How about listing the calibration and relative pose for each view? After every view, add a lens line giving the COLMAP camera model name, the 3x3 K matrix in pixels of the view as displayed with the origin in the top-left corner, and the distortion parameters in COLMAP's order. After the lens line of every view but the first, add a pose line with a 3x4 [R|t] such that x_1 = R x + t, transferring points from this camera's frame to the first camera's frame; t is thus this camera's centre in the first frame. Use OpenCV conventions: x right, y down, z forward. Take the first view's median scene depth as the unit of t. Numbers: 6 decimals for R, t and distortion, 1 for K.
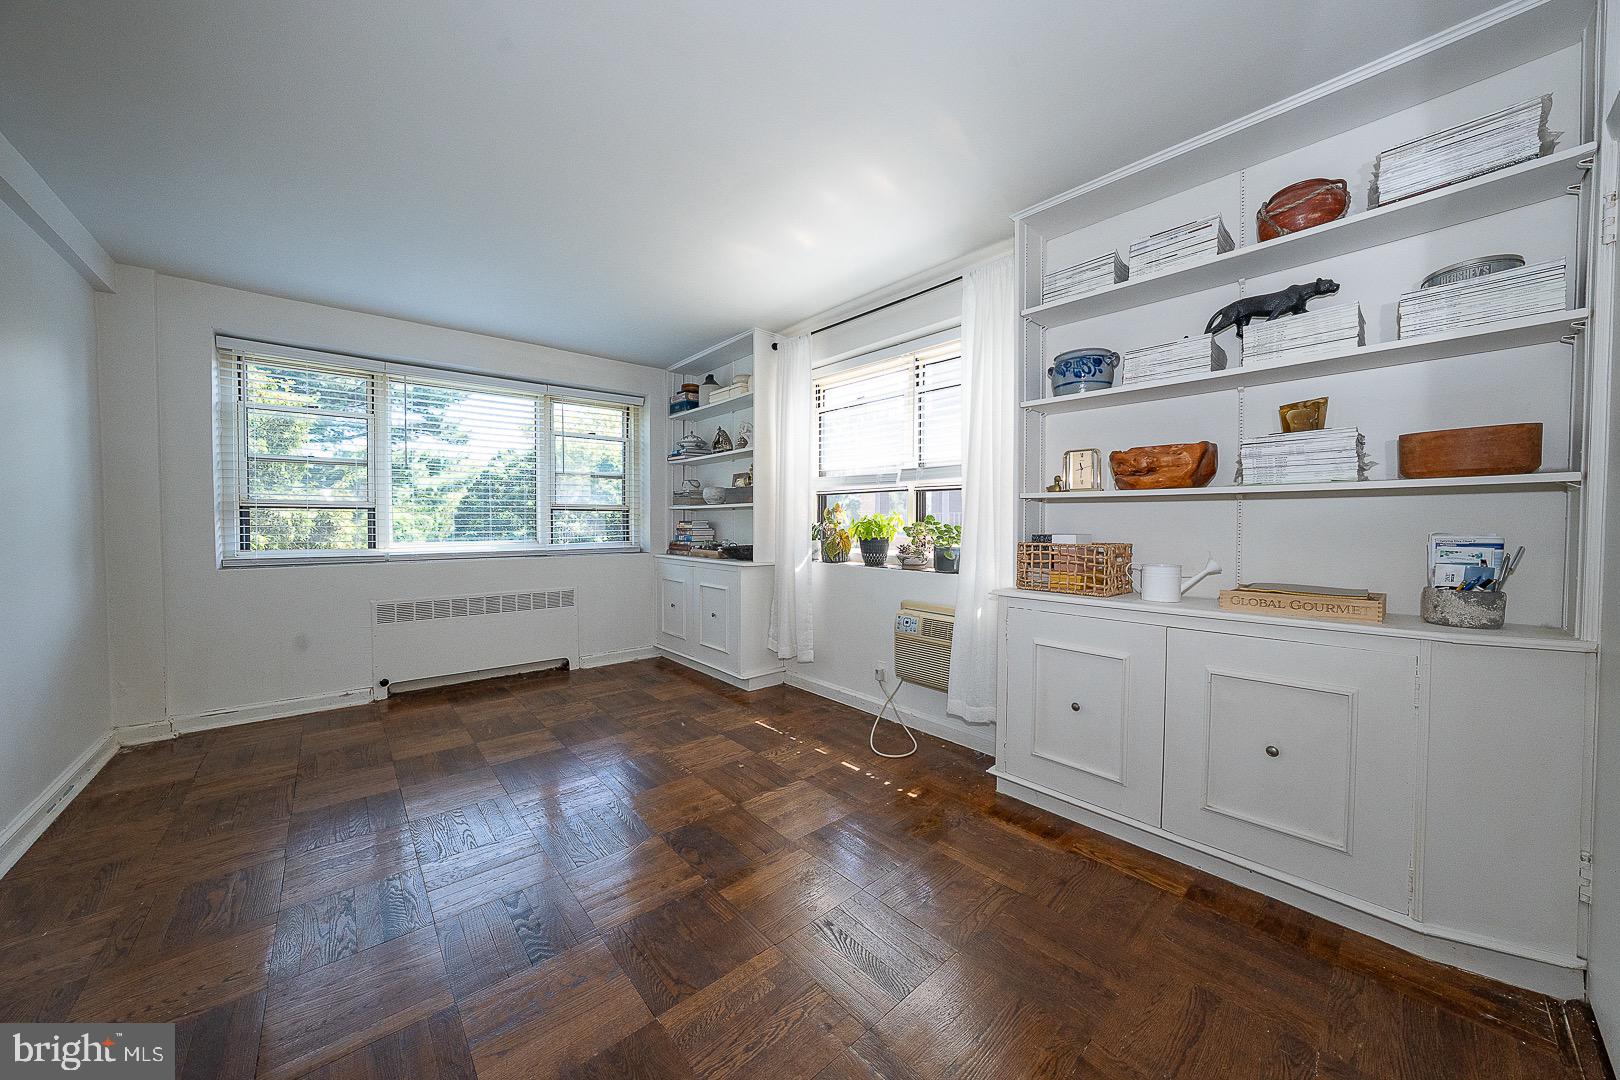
lens RADIAL K [[554.7, 0, 812.1], [0, 554.7, 534.9], [0, 0, 1]] dist [-0.025921, 0.004994]
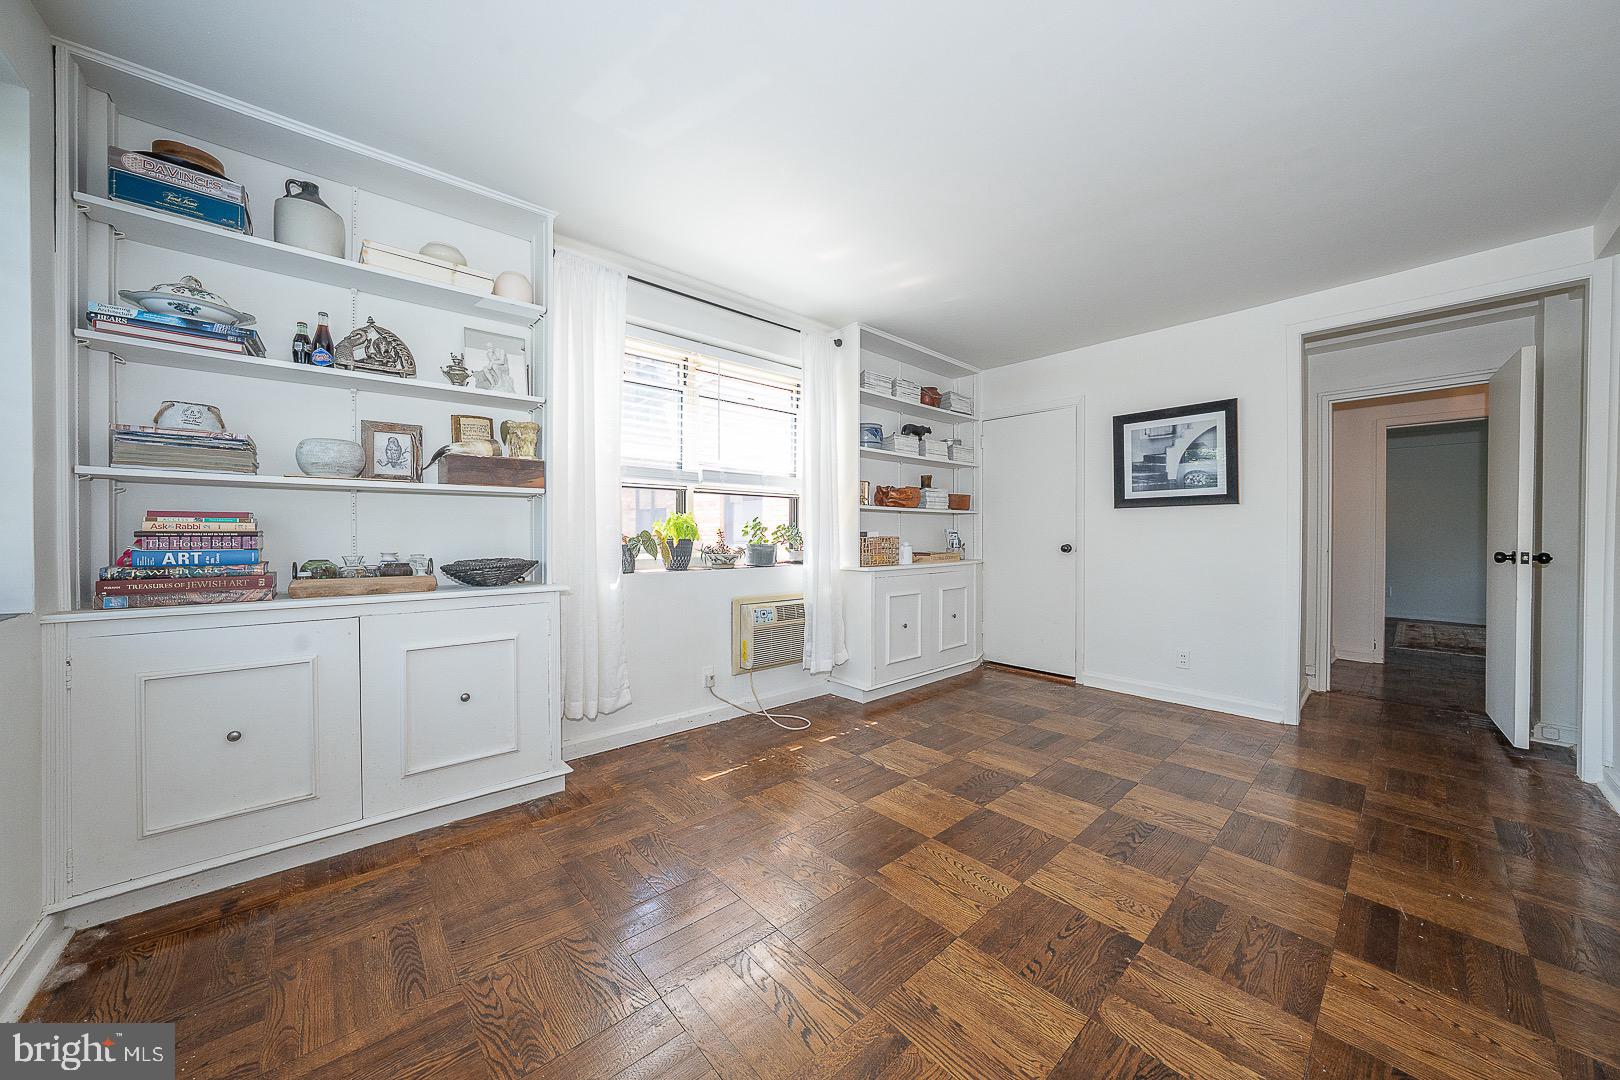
lens RADIAL K [[554.7, 0, 811.5], [0, 554.7, 538.6], [0, 0, 1]] dist [-0.025921, 0.004994]
pose [[-0.004530, -0.012185, 0.999915, -0.943969], [0.024636, 0.999621, 0.012293, -0.003340], [-0.999686, 0.024690, -0.004228, 0.923278]]
